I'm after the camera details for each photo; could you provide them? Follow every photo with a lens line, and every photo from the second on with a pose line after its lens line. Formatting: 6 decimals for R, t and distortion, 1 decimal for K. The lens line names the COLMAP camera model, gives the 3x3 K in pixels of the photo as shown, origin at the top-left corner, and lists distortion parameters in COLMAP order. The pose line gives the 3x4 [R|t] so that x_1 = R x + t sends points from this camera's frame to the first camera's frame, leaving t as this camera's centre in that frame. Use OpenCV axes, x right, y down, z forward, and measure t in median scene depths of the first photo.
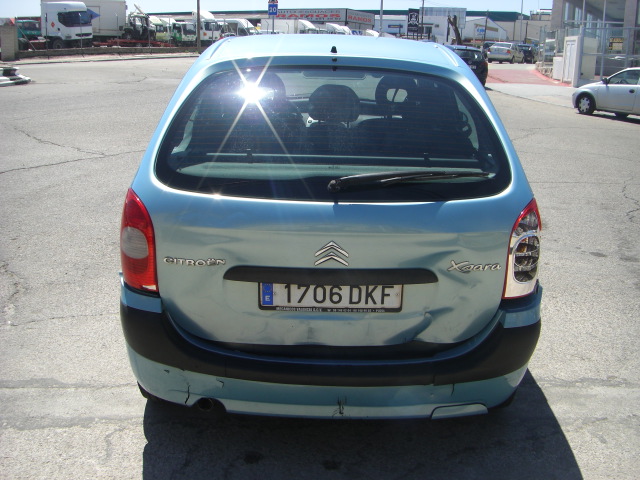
lens RADIAL K [[720.7, 0, 320.0], [0, 720.7, 240.0], [0, 0, 1]] dist [-0.182933, 0.133310]
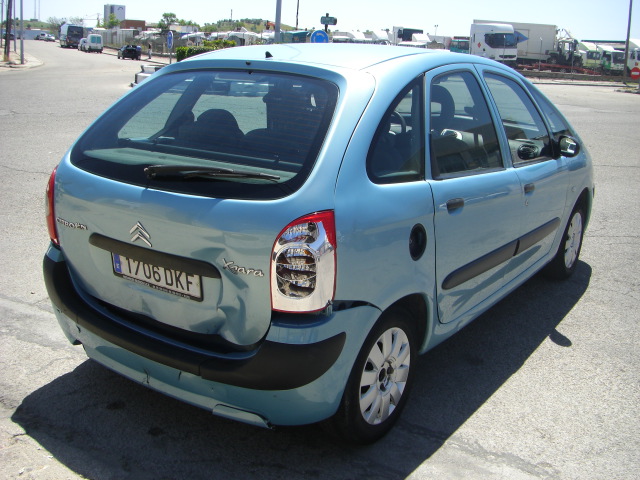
lens RADIAL K [[720.7, 0, 320.0], [0, 720.7, 240.0], [0, 0, 1]] dist [-0.182933, 0.133310]
pose [[0.819669, 0.154400, -0.551637, 0.796637], [-0.172653, 0.984798, 0.019096, -0.036984], [0.546199, 0.079590, 0.833866, 0.218377]]
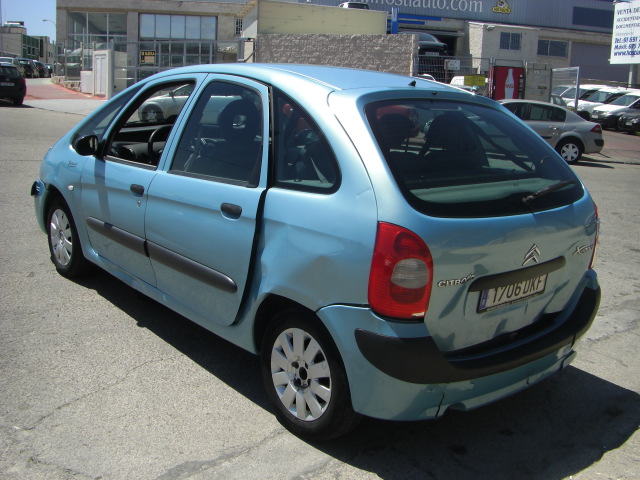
lens RADIAL K [[720.7, 0, 320.0], [0, 720.7, 240.0], [0, 0, 1]] dist [-0.182933, 0.133310]
pose [[0.751202, -0.136164, 0.645875, -0.974367], [0.146484, 0.988482, 0.038021, -0.098115], [-0.643613, 0.066049, 0.762496, 0.281645]]
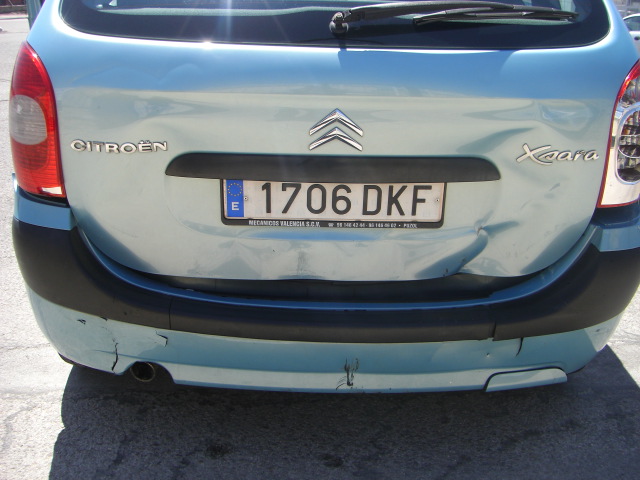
lens RADIAL K [[720.7, 0, 320.0], [0, 720.7, 240.0], [0, 0, 1]] dist [-0.182933, 0.133310]
pose [[0.999804, -0.003021, 0.019548, -0.009654], [0.002058, 0.998790, 0.049143, 0.077916], [-0.019673, -0.049093, 0.998600, 0.349384]]
